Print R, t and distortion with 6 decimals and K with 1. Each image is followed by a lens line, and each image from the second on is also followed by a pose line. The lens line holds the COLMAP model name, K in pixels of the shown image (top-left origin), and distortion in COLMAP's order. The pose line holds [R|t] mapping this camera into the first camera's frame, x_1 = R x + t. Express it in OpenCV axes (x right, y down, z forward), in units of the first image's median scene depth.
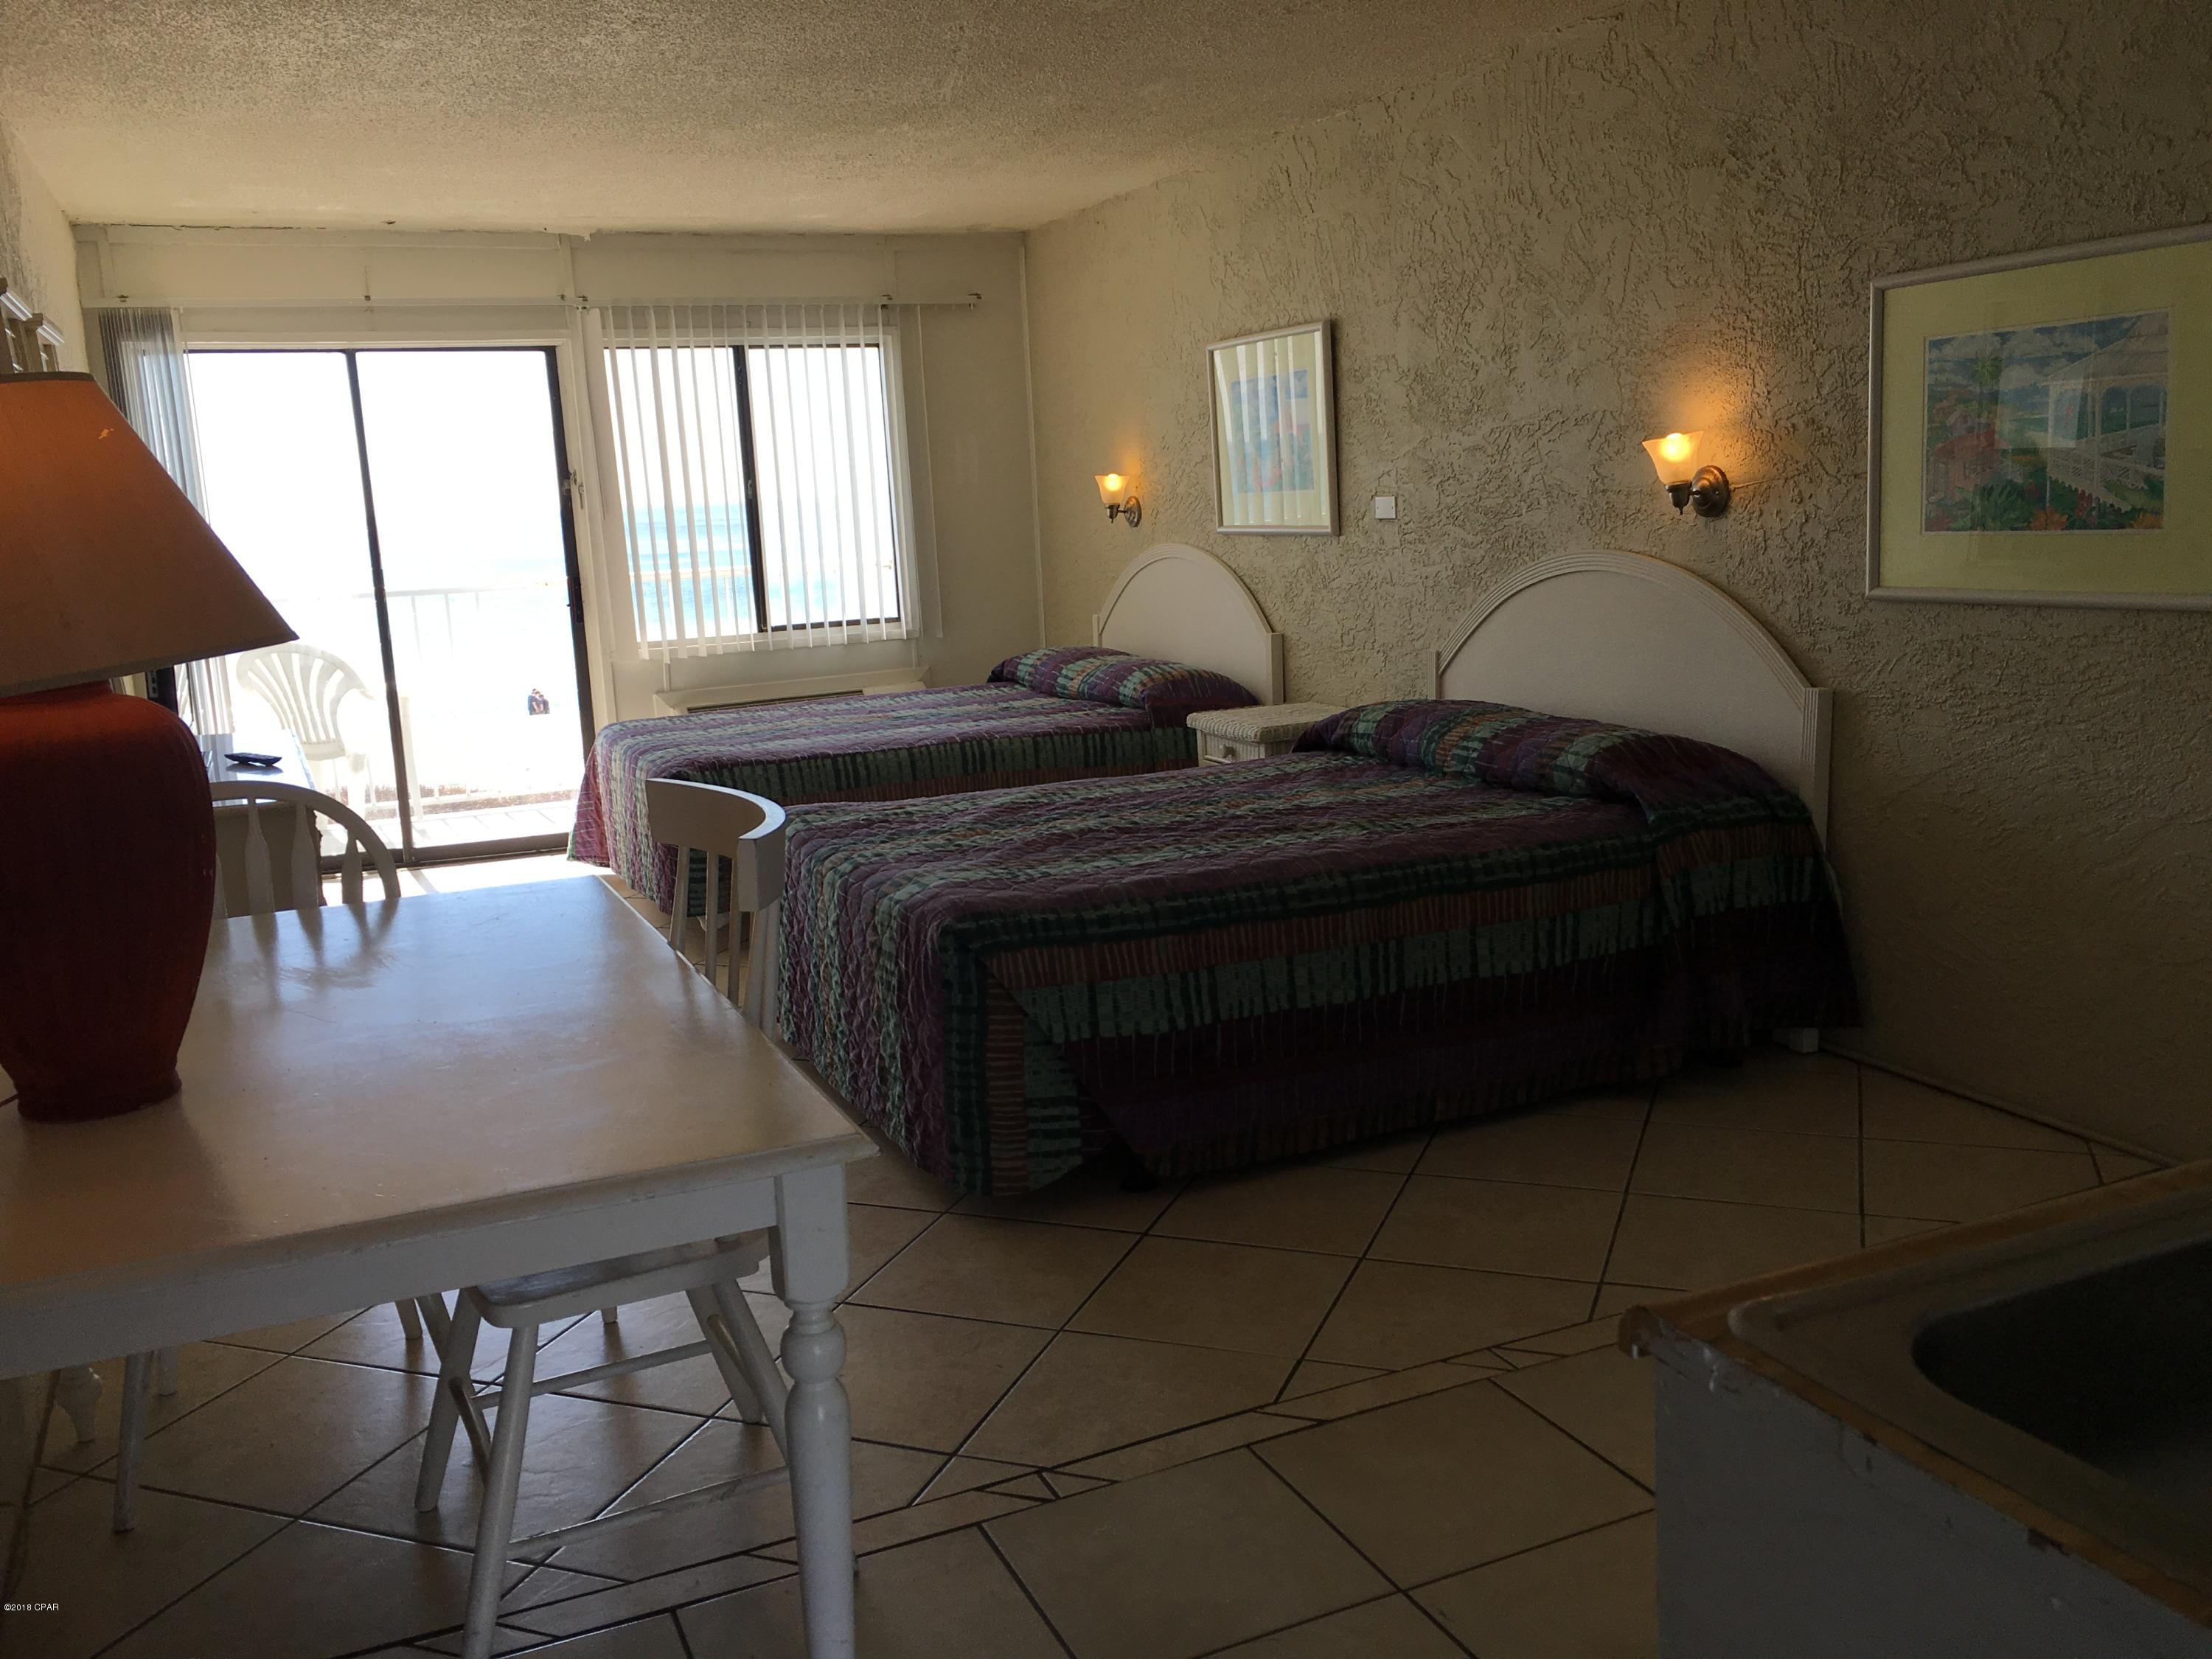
lens RADIAL K [[1882.1, 0, 1104.6], [0, 1882.1, 832.9], [0, 0, 1]] dist [0.003334, -0.005683]
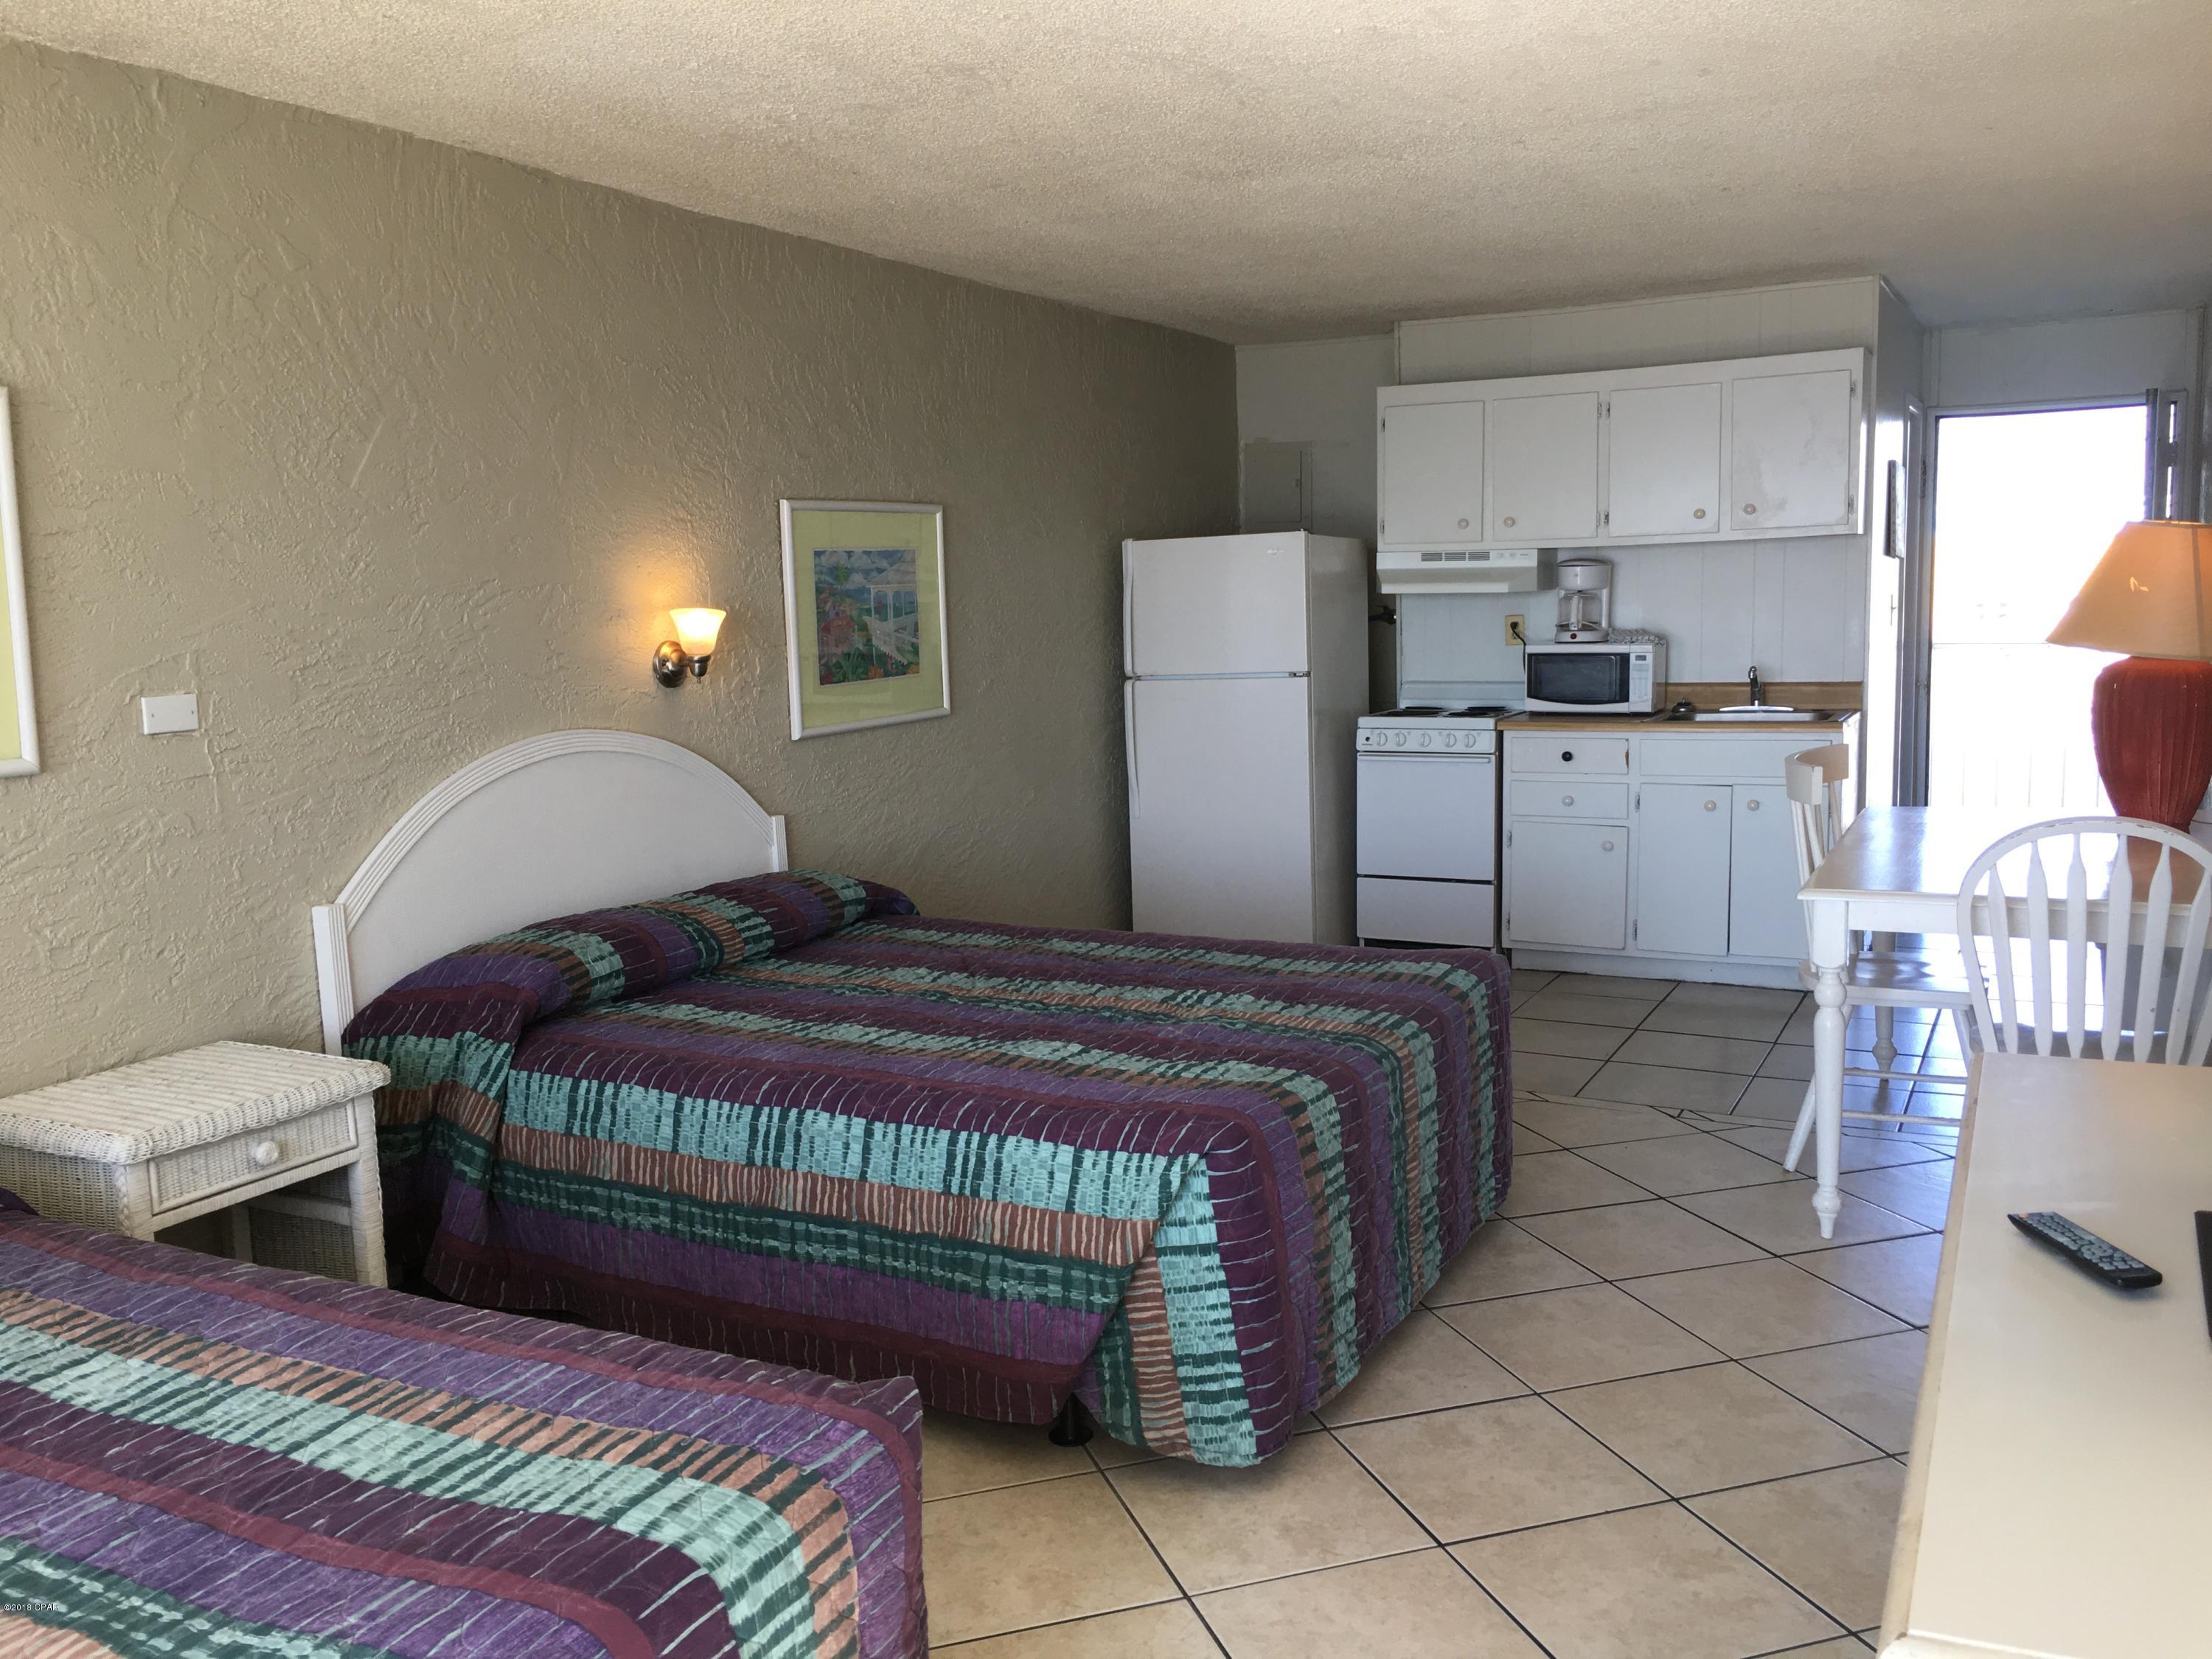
lens RADIAL K [[1882.1, 0, 1102.4], [0, 1882.1, 825.4], [0, 0, 1]] dist [0.003334, -0.005683]
pose [[-0.625851, -0.036352, 0.779095, -0.833097], [0.194477, 0.960088, 0.201020, -0.319686], [-0.755308, 0.277325, -0.593802, 1.809897]]
